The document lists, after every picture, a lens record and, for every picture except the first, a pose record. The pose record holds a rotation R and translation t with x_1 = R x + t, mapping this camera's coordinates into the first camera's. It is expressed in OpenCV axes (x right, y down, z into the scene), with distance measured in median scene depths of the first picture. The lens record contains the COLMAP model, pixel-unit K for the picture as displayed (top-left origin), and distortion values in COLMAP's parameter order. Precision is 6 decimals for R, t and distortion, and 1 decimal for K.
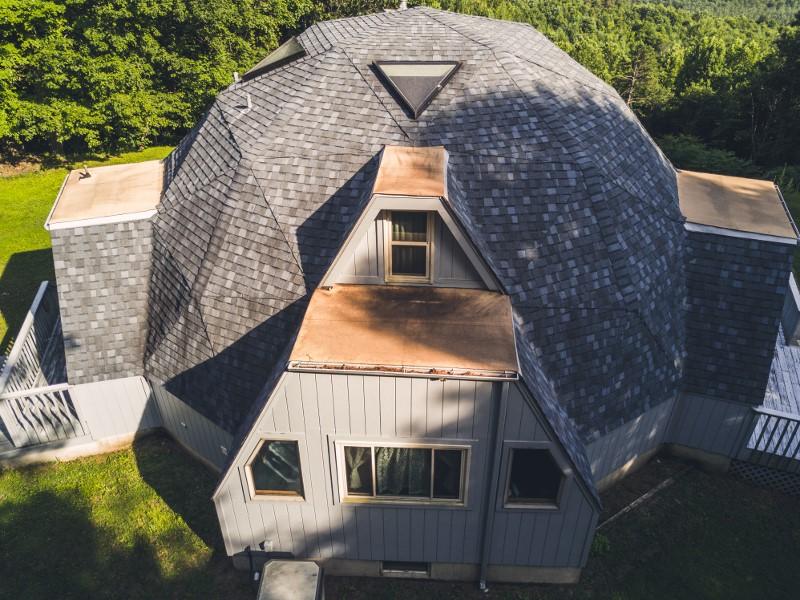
lens RADIAL K [[610.6, 0, 400.0], [0, 610.6, 300.0], [0, 0, 1]] dist [0.003656, -0.005417]
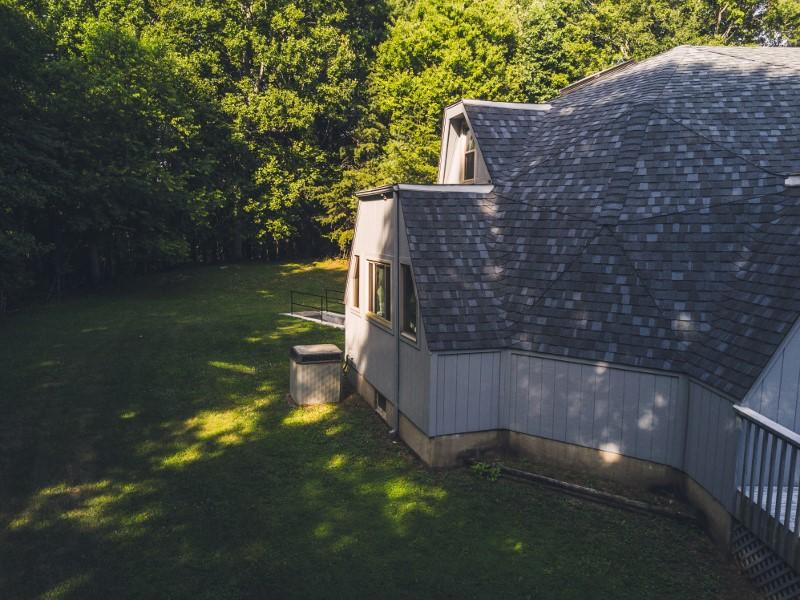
lens RADIAL K [[610.6, 0, 400.0], [0, 610.6, 300.0], [0, 0, 1]] dist [0.003656, -0.005417]
pose [[0.360624, 0.120850, -0.924849, 1.068372], [-0.509620, 0.856004, -0.086860, 0.329395], [0.781178, 0.502645, 0.370283, 0.454203]]
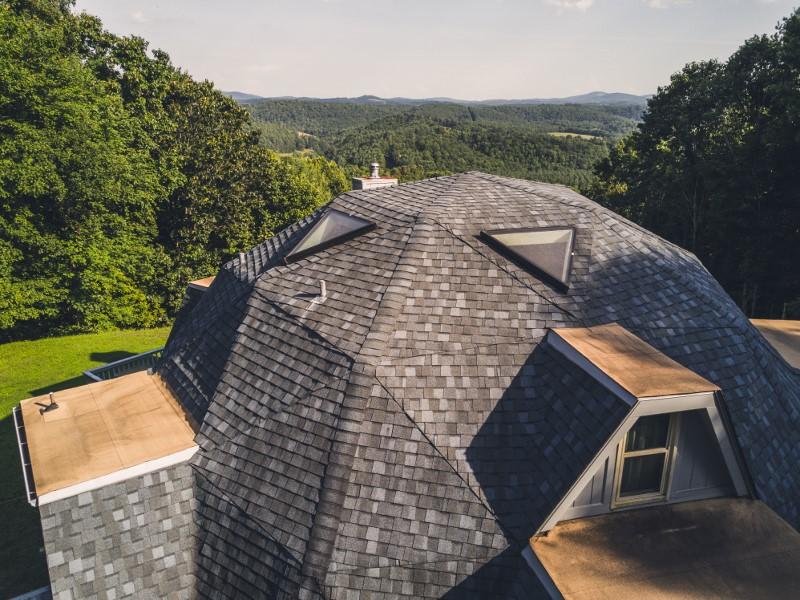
lens RADIAL K [[610.6, 0, 400.0], [0, 610.6, 300.0], [0, 0, 1]] dist [0.003656, -0.005417]
pose [[0.954812, -0.086281, 0.284412, -0.410681], [0.153690, 0.962394, -0.224002, -0.131583], [-0.254389, 0.257591, 0.932166, 0.275351]]
